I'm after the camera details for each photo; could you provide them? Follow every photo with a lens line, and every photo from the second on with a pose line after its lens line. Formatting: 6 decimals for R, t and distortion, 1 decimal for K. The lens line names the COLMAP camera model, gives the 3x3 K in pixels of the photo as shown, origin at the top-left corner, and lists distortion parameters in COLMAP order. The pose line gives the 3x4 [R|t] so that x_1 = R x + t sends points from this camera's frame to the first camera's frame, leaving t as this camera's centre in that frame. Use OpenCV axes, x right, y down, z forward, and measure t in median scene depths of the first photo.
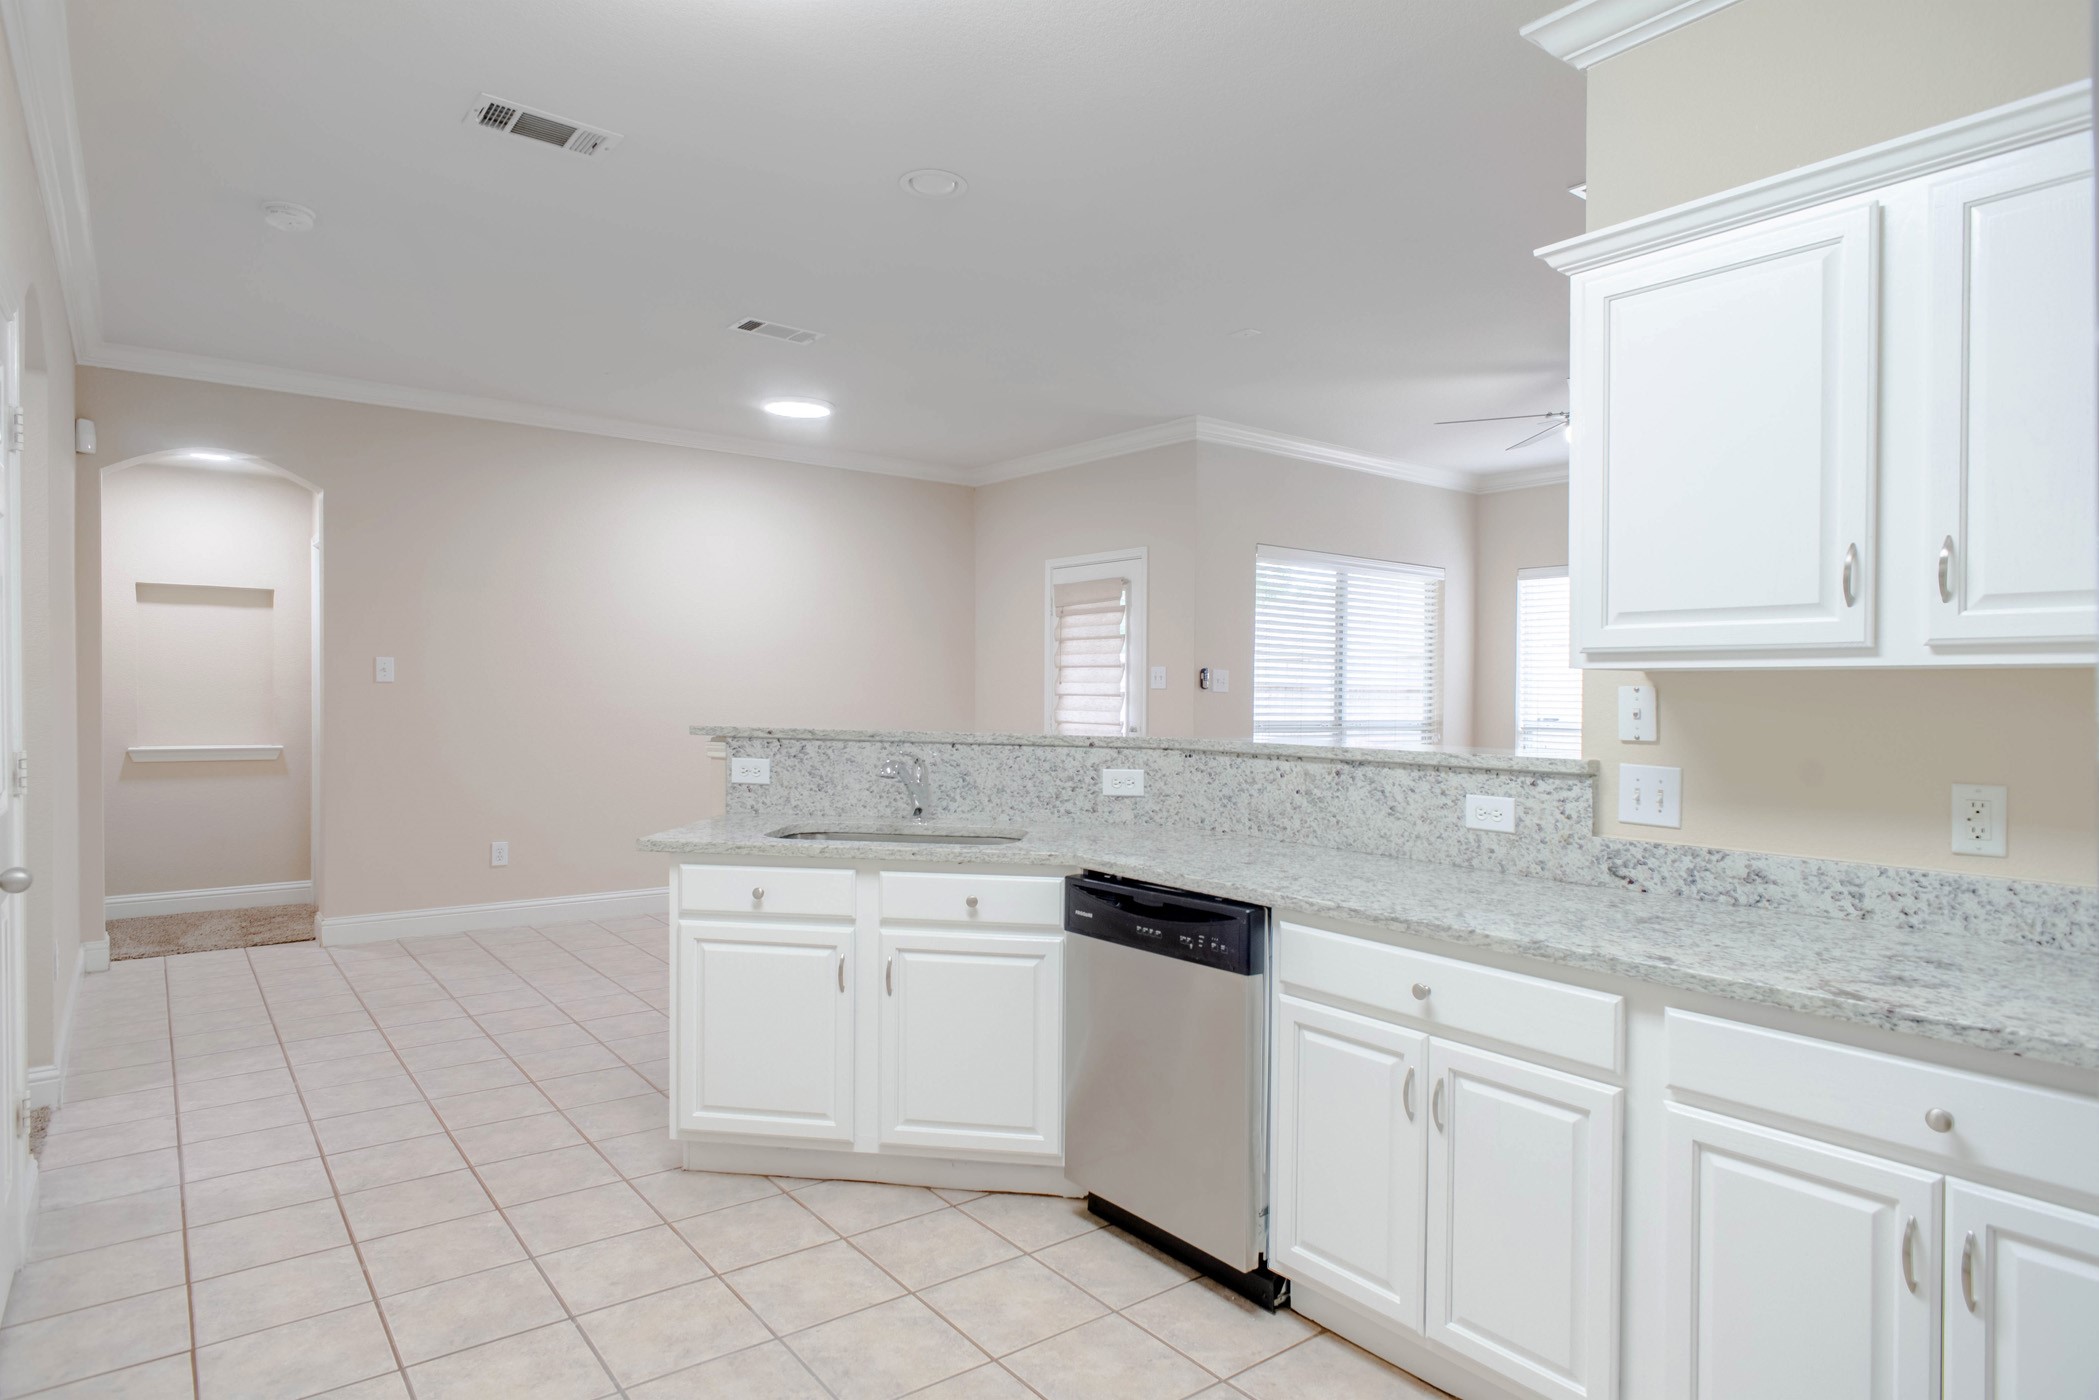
lens RADIAL K [[1184.0, 0, 1098.2], [0, 1184.0, 717.7], [0, 0, 1]] dist [-0.001397, -0.003908]
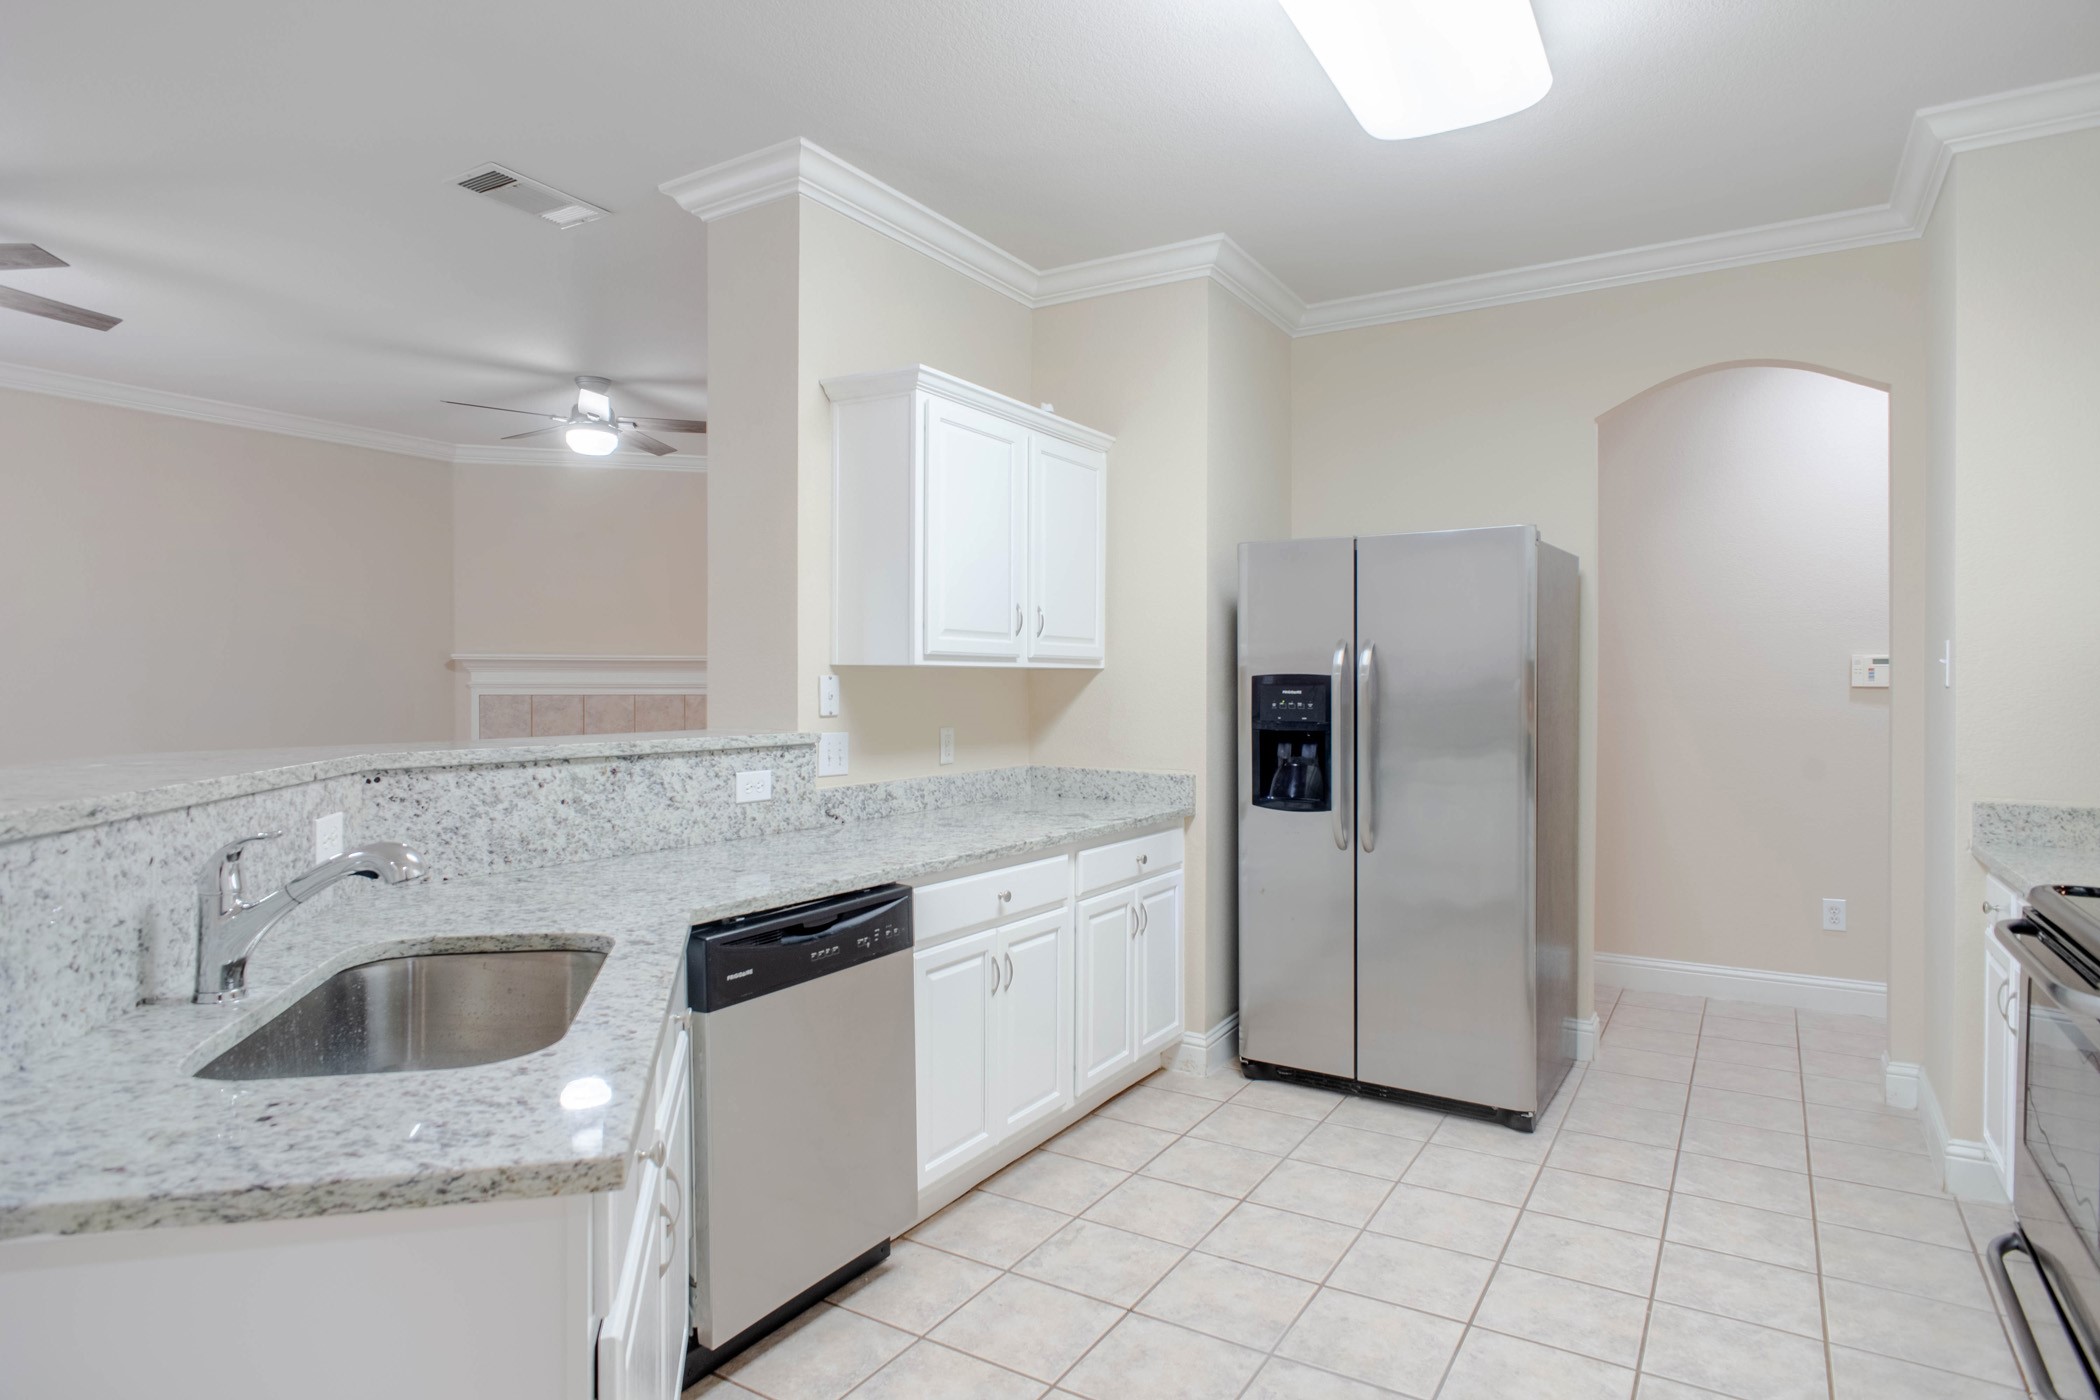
lens RADIAL K [[1184.6, 0, 1010.3], [0, 1184.6, 686.6], [0, 0, 1]] dist [-0.001397, -0.003908]
pose [[-0.307974, -0.016931, 0.951244, -0.797136], [0.012465, 0.999684, 0.021829, -0.035784], [-0.951313, 0.018580, -0.307666, 1.070228]]
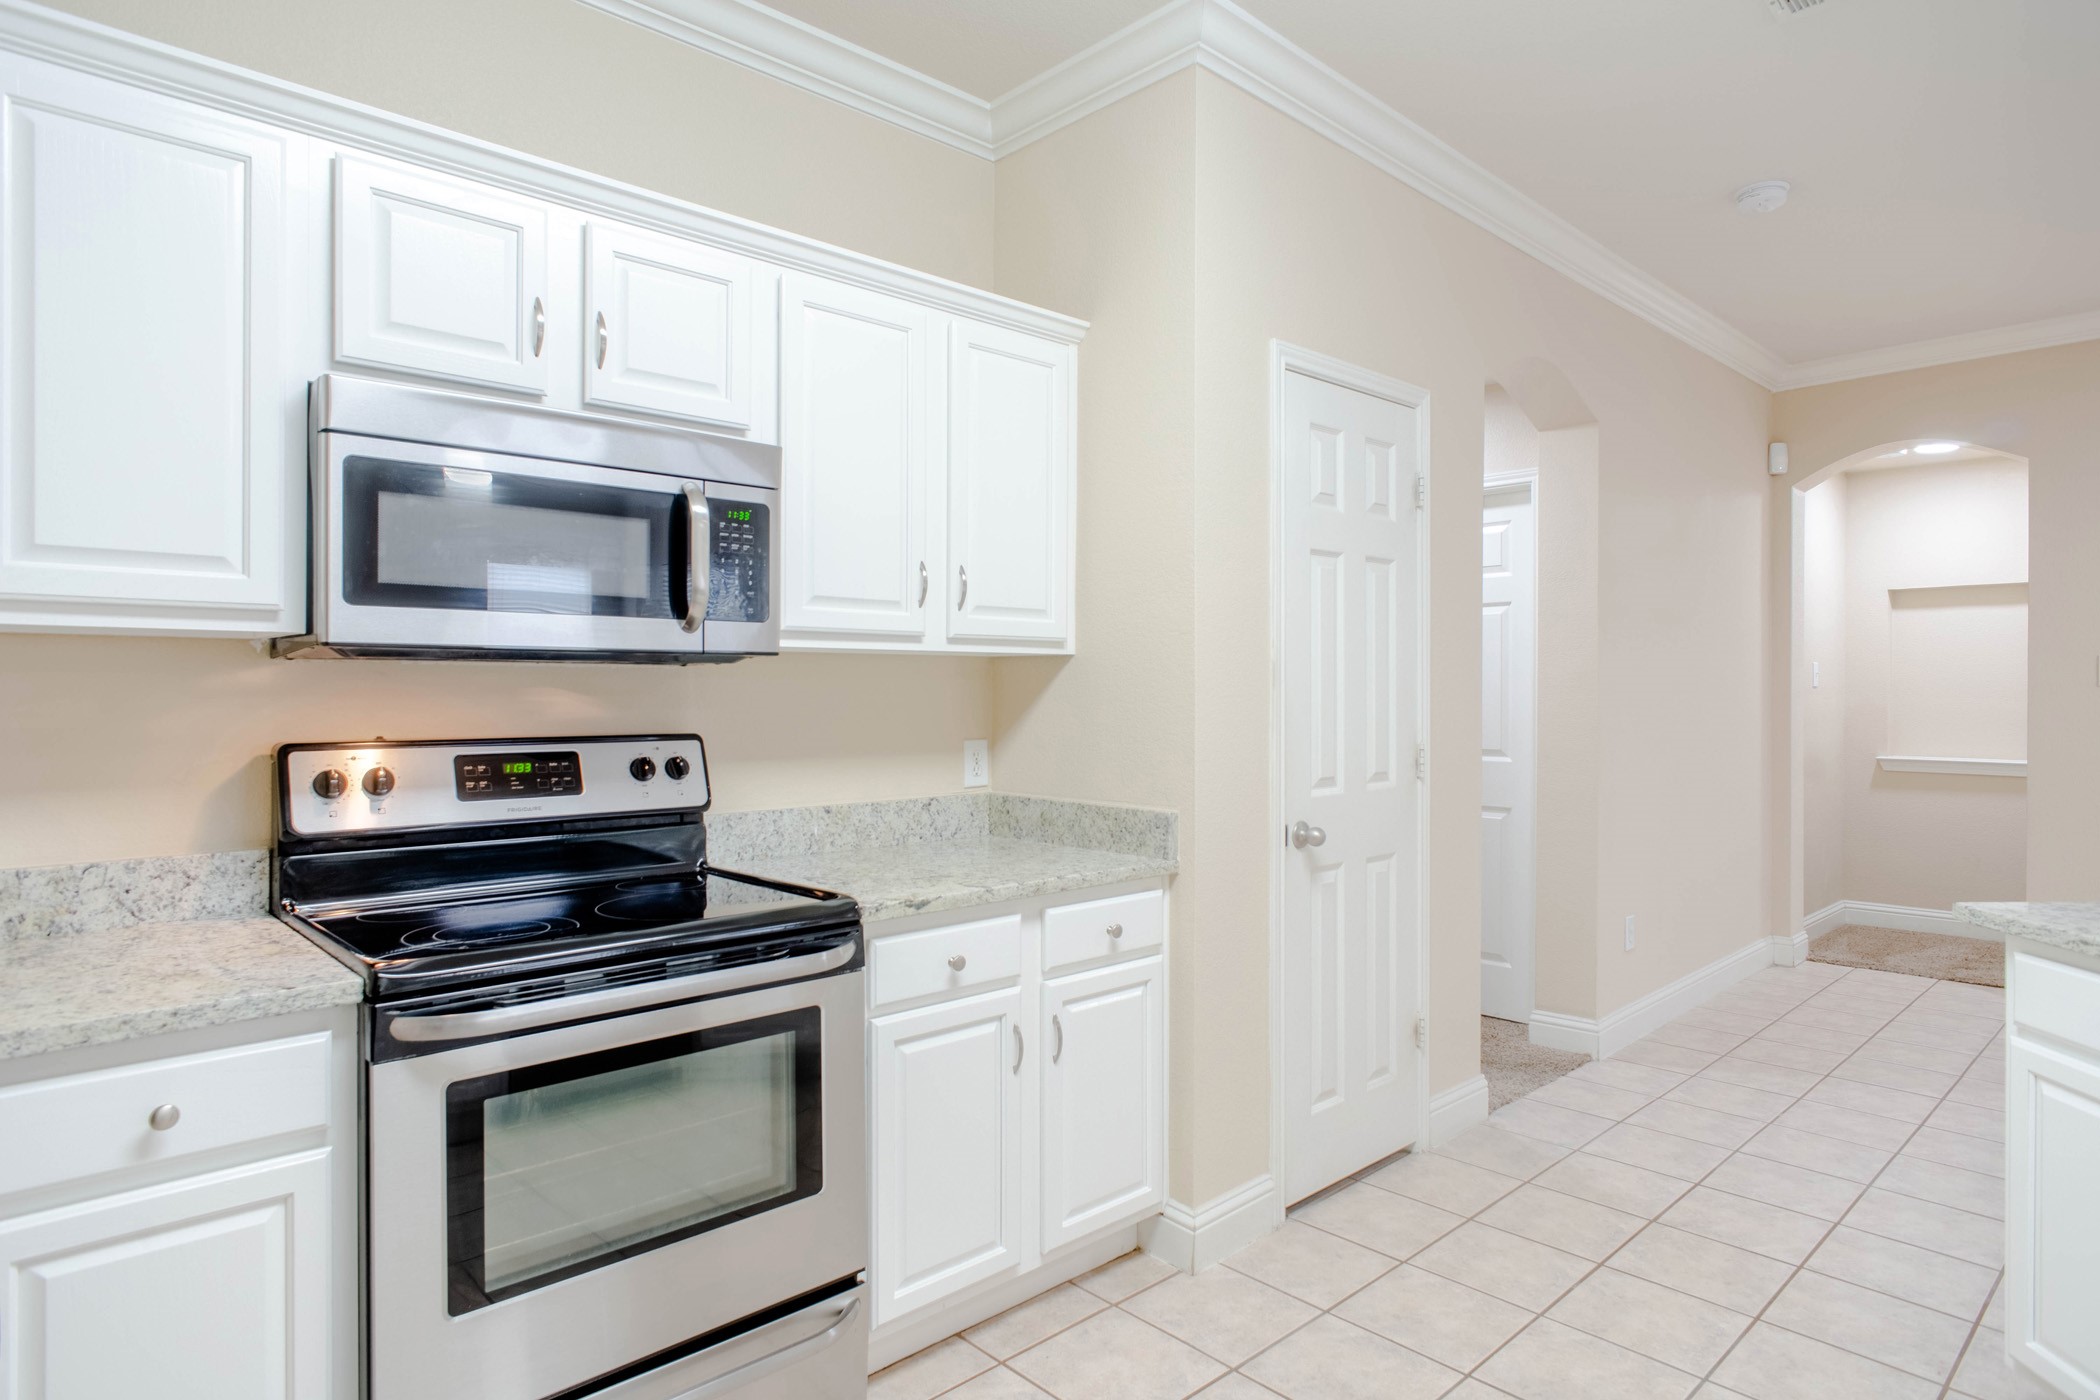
lens RADIAL K [[1184.6, 0, 994.5], [0, 1184.6, 705.3], [0, 0, 1]] dist [-0.001397, -0.003908]
pose [[0.031582, -0.001506, -0.999500, 0.292454], [-0.020483, 0.999788, -0.002154, 0.000087], [0.999291, 0.020541, 0.031544, 0.421536]]
